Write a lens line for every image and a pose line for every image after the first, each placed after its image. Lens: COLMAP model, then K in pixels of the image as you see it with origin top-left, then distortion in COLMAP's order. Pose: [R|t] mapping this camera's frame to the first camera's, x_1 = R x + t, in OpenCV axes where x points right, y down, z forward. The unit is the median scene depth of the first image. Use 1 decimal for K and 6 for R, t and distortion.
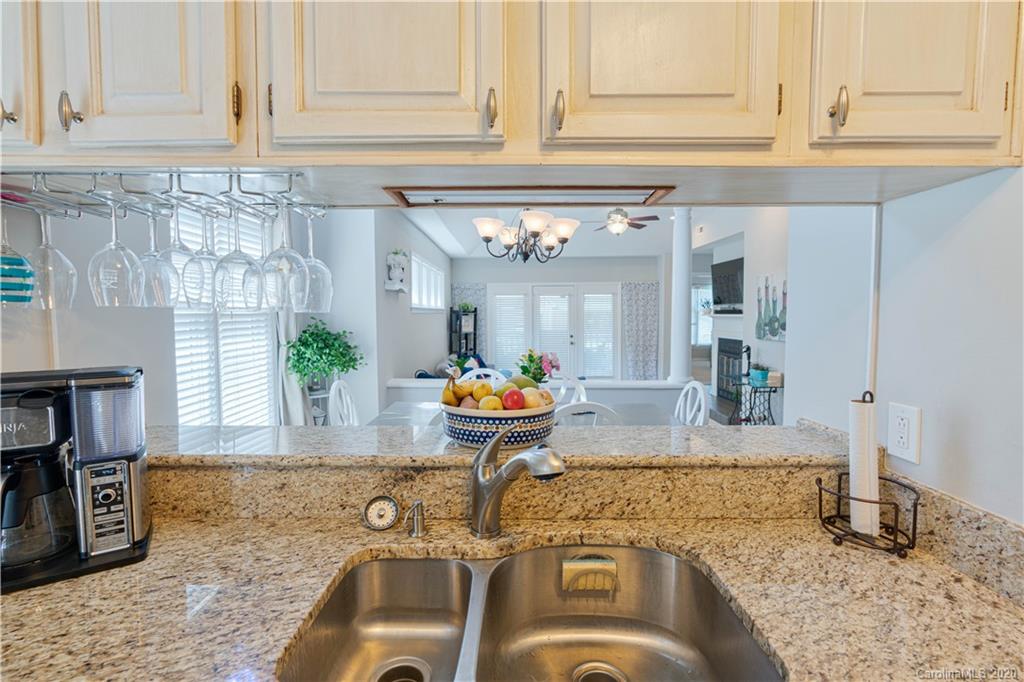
lens RADIAL K [[464.9, 0, 504.1], [0, 464.9, 337.5], [0, 0, 1]] dist [-0.015072, 0.006161]
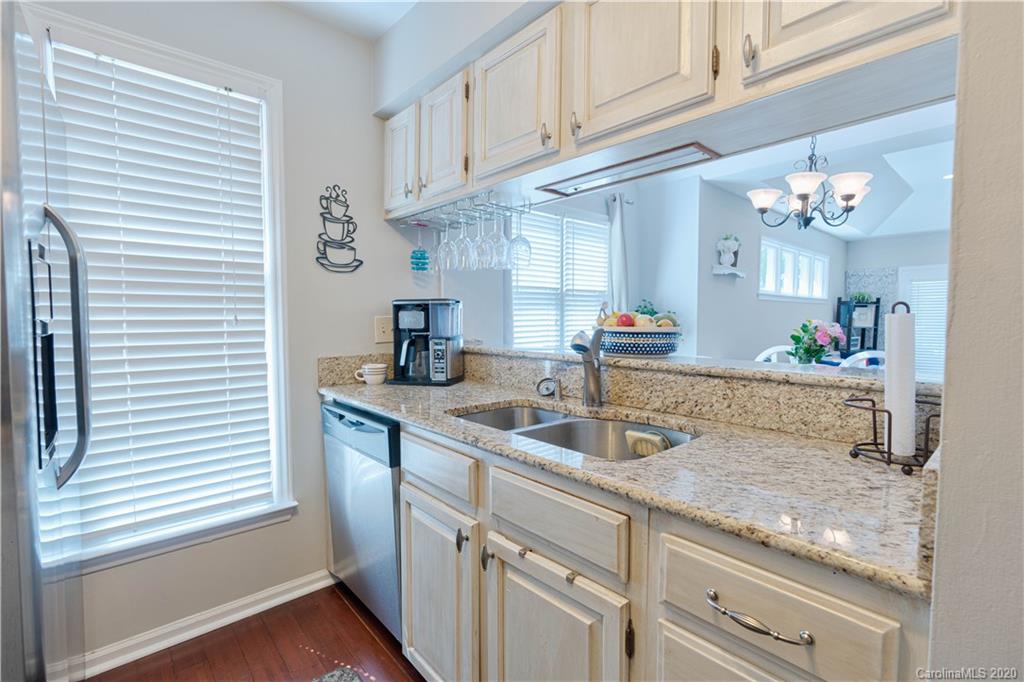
lens RADIAL K [[459.3, 0, 512.8], [0, 459.3, 340.7], [0, 0, 1]] dist [-0.004092, 0.000704]
pose [[0.674249, 0.042262, -0.737294, 0.828176], [-0.041690, 0.998947, 0.019134, 0.184258], [0.737326, 0.017836, 0.675302, -0.184632]]
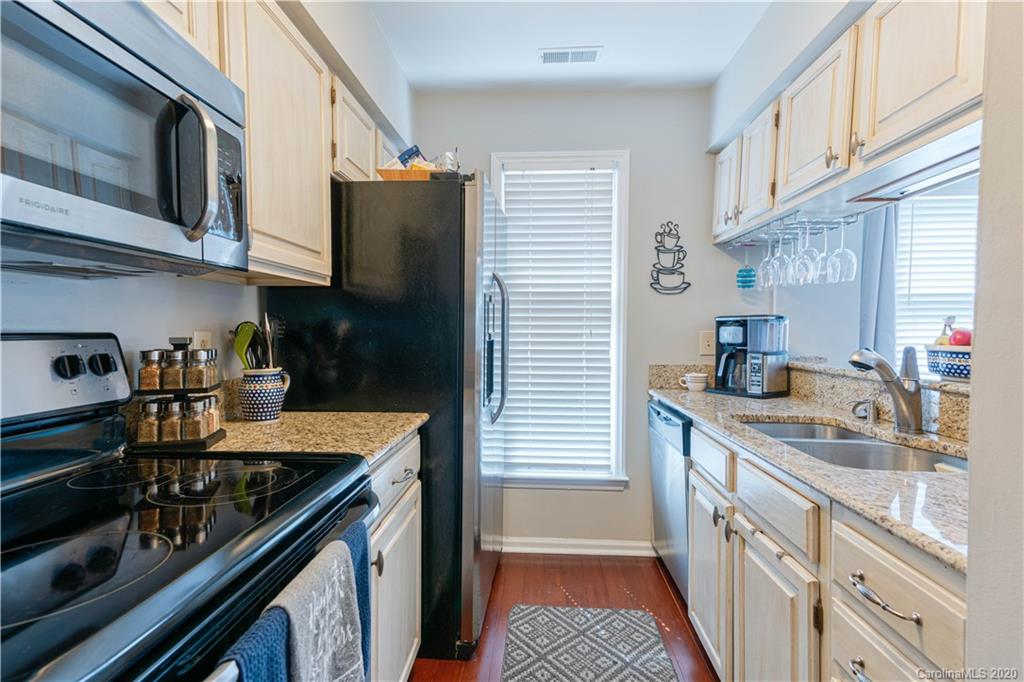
lens RADIAL K [[490.6, 0, 512.0], [0, 490.6, 341.0], [0, 0, 1]] dist [0.038348, 0.000270]
pose [[-0.047930, 0.027548, -0.998471, 1.387771], [-0.058187, 0.997845, 0.030323, 0.170007], [0.997154, 0.059552, -0.046224, -0.086692]]
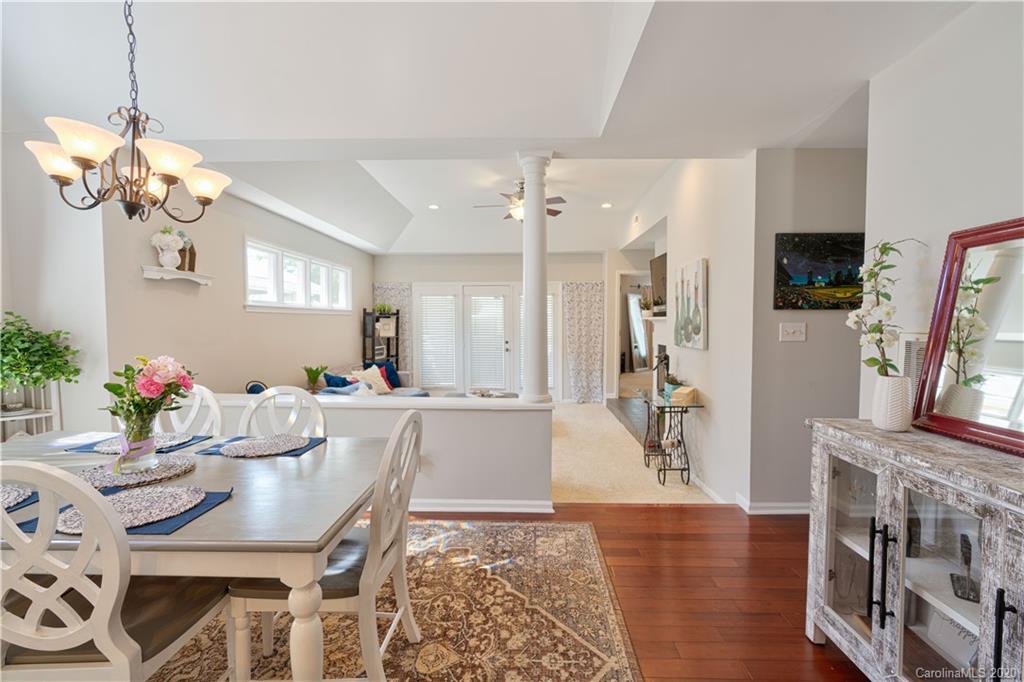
lens RADIAL K [[459.3, 0, 512.8], [0, 459.3, 340.7], [0, 0, 1]] dist [-0.004092, 0.000704]
pose [[0.999859, 0.004703, -0.016134, 1.394406], [-0.004827, 0.999959, -0.007638, 0.010822], [0.016097, 0.007715, 0.999841, 0.954709]]
